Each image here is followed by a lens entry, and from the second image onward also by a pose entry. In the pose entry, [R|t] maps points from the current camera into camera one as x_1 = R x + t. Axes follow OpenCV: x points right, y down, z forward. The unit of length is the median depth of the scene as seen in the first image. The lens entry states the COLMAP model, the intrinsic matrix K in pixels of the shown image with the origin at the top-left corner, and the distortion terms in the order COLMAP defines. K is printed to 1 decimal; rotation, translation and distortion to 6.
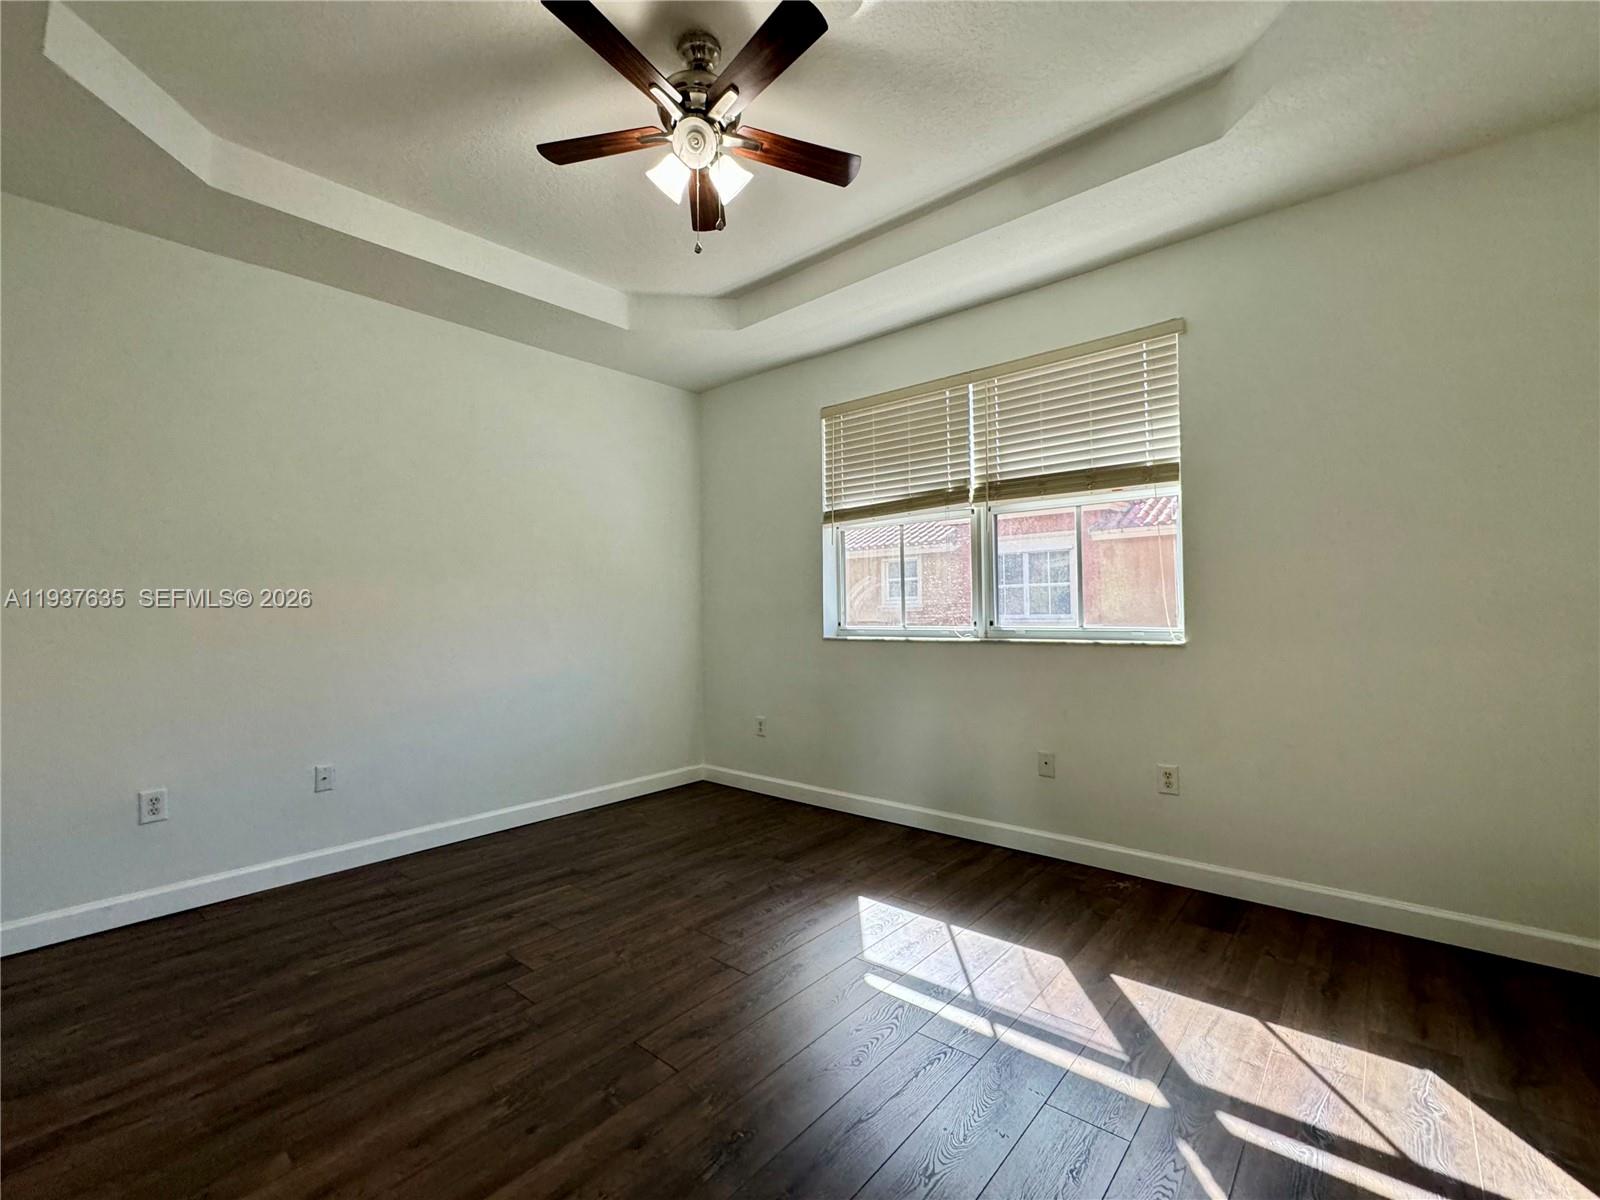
lens RADIAL K [[697.6, 0, 796.3], [0, 697.6, 600.4], [0, 0, 1]] dist [-0.003087, -0.000152]
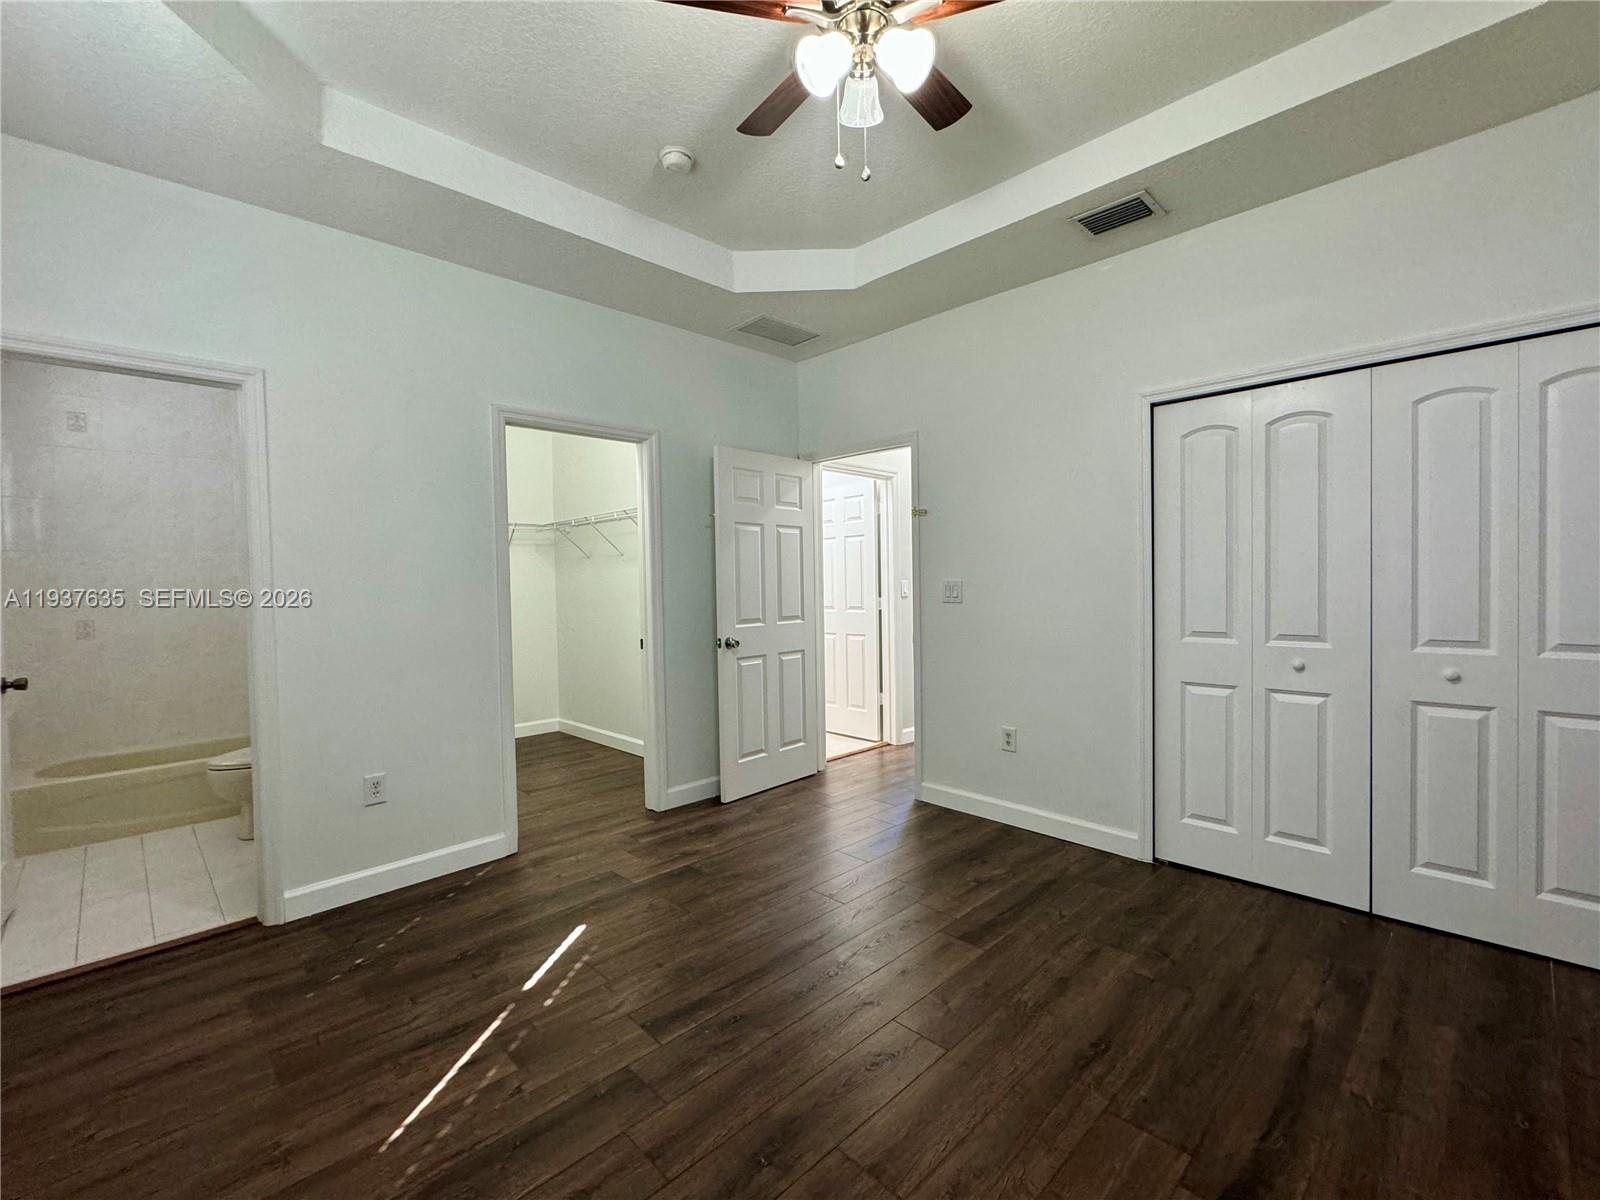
lens RADIAL K [[697.6, 0, 798.5], [0, 697.6, 598.9], [0, 0, 1]] dist [-0.003087, -0.000152]
pose [[-0.996201, 0.030618, 0.081519, -0.079924], [0.031680, 0.999429, 0.011763, -0.013112], [-0.081112, 0.014301, -0.996602, 1.302229]]
